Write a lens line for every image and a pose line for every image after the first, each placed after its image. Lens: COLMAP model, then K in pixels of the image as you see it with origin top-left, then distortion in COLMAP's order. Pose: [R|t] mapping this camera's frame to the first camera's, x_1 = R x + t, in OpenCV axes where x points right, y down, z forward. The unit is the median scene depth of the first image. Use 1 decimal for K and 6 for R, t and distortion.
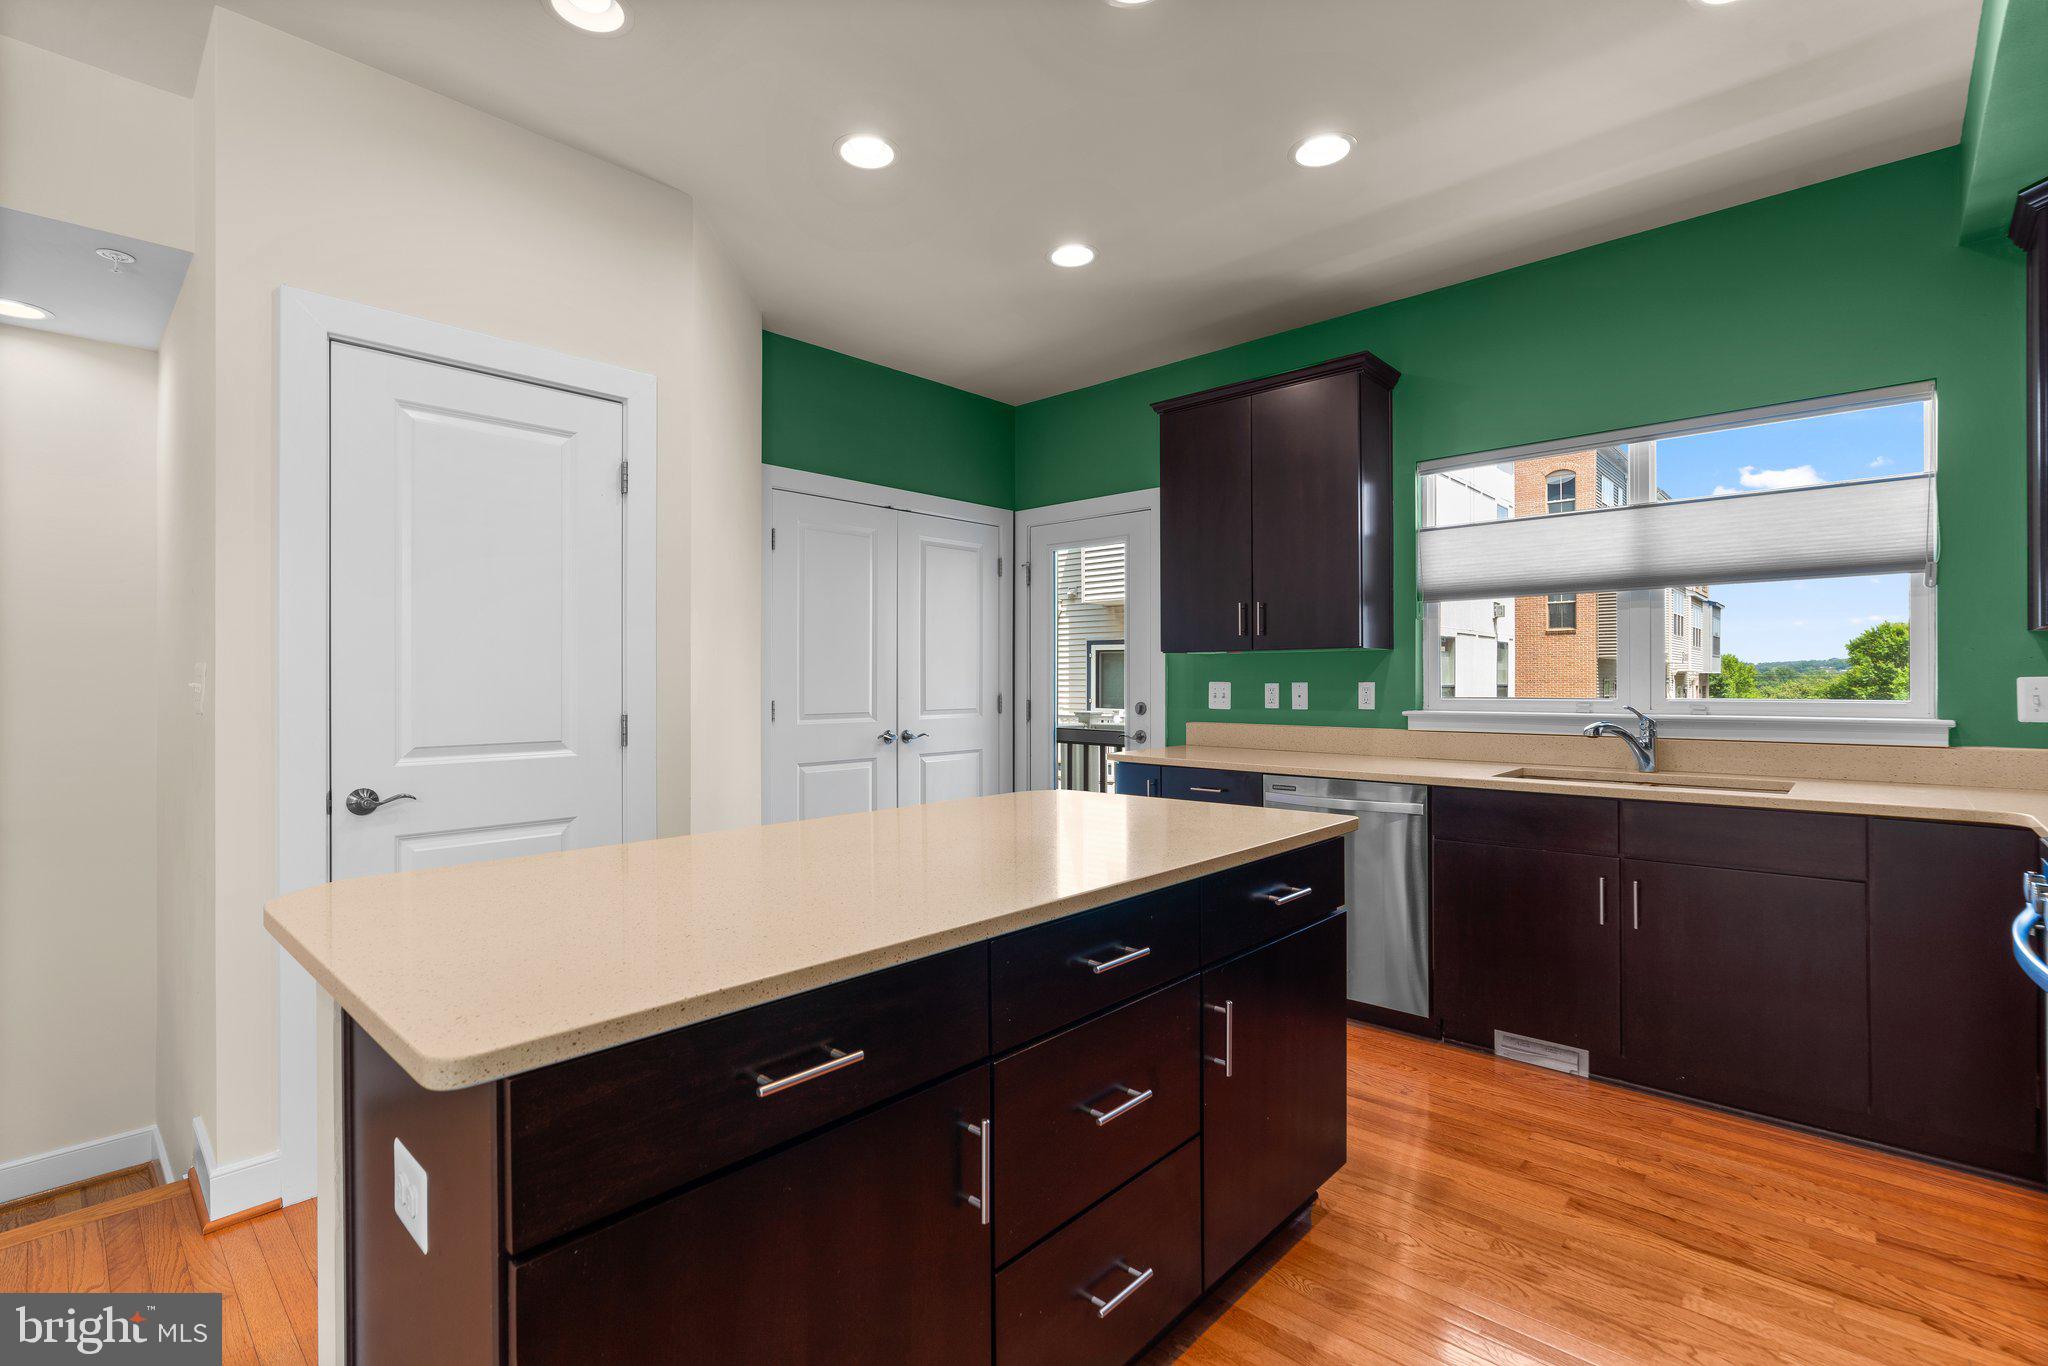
lens RADIAL K [[931.5, 0, 1044.2], [0, 931.5, 665.4], [0, 0, 1]] dist [-0.003544, 0.000402]
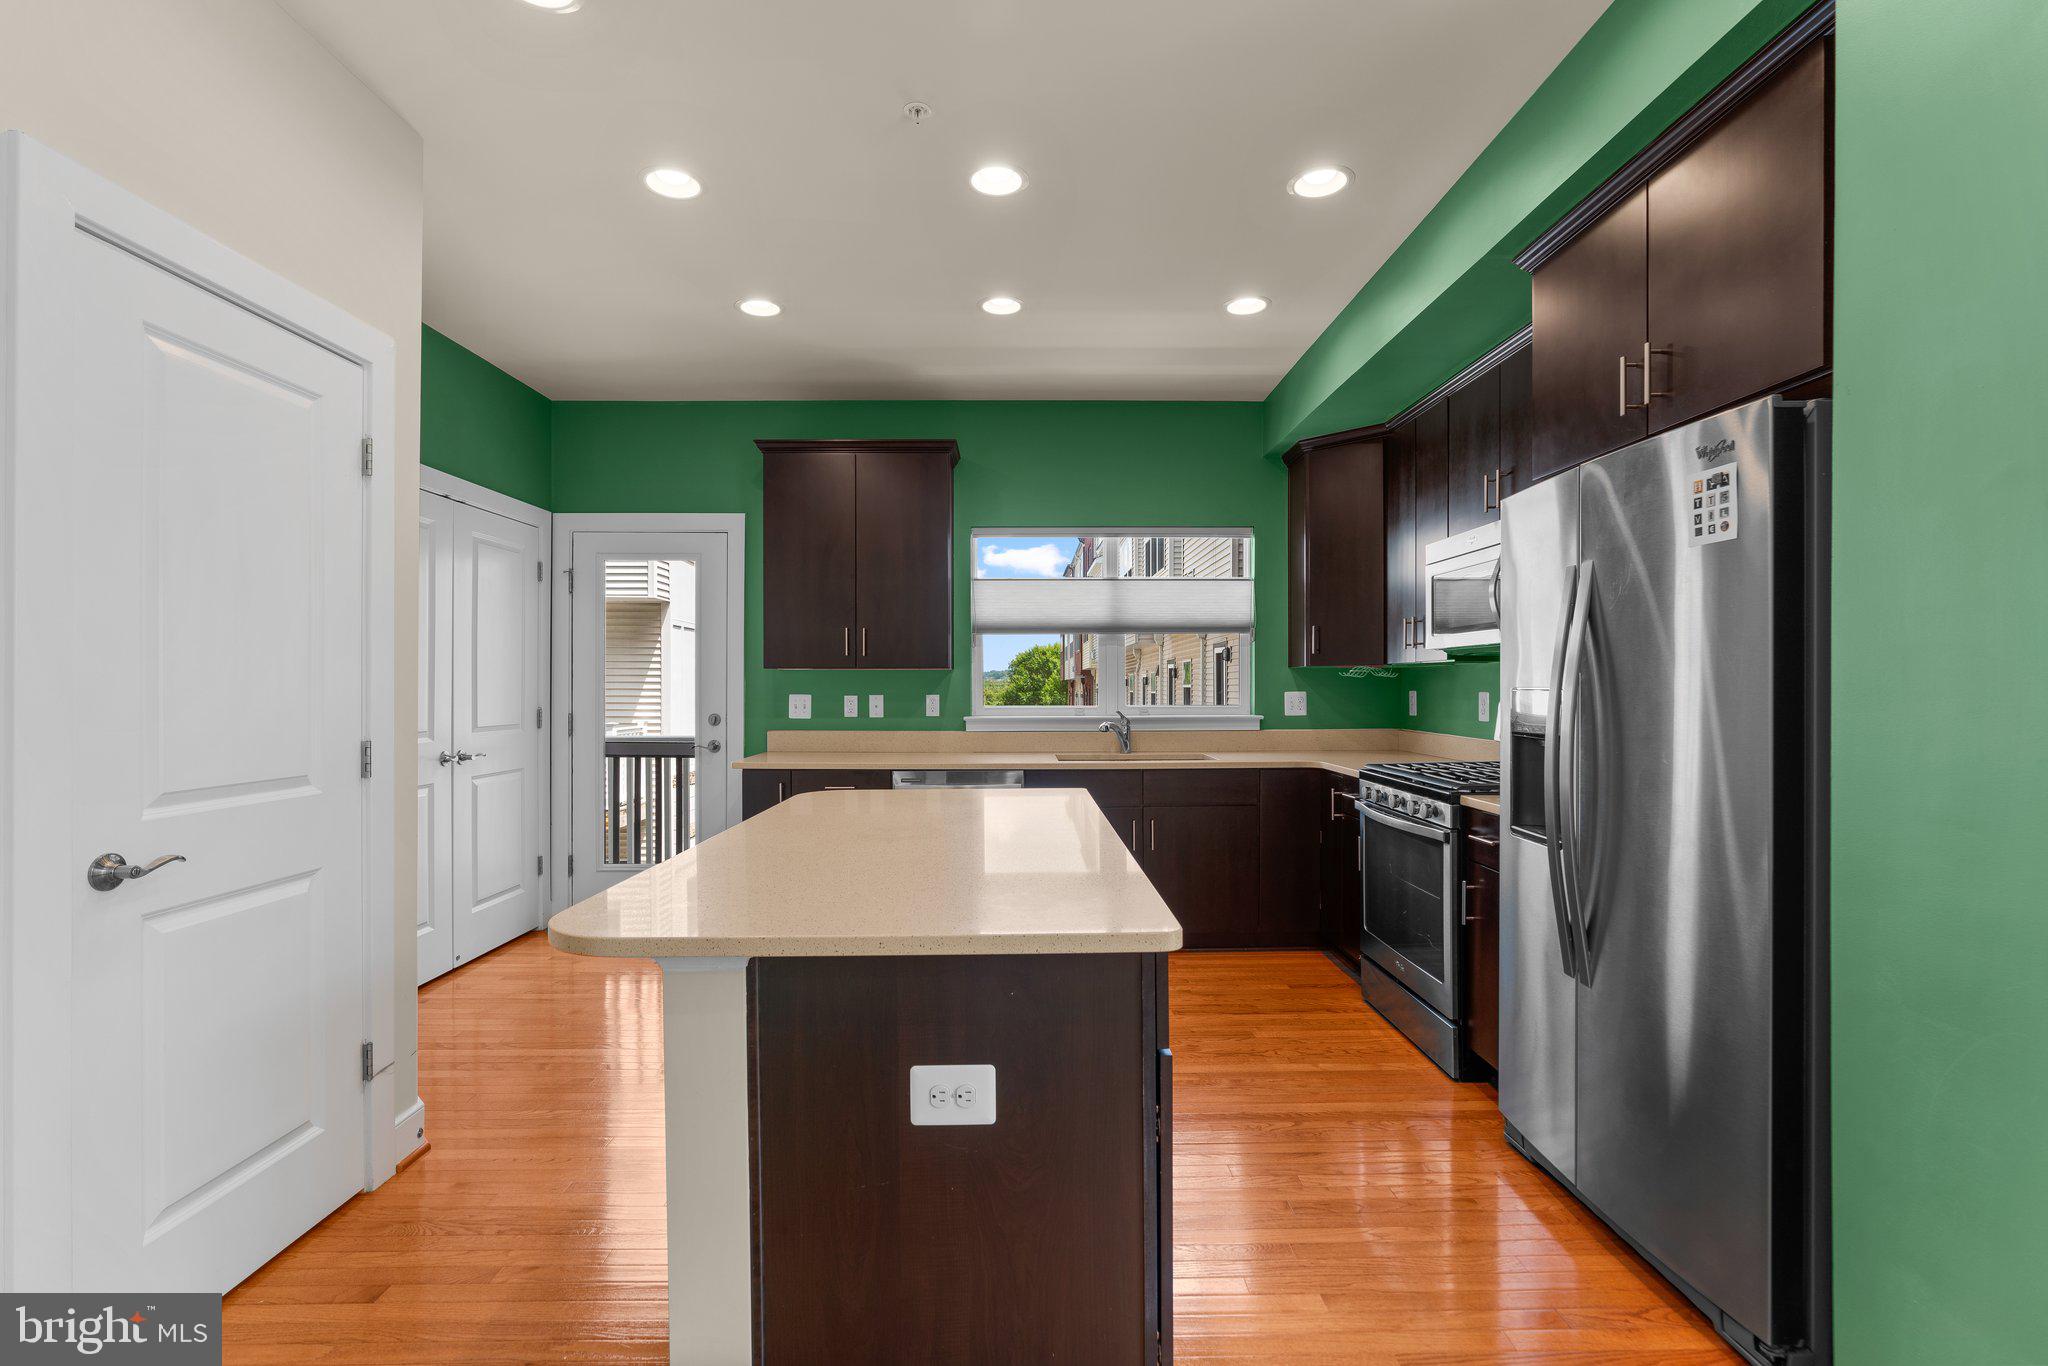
lens RADIAL K [[921.3, 0, 1024.0], [0, 921.3, 683.0], [0, 0, 1]] dist [-0.016247, 0.000490]
pose [[0.729240, 0.003841, 0.684248, -0.426847], [-0.012486, 0.999892, 0.007695, -0.009242], [-0.684145, -0.014155, 0.729209, -0.000943]]
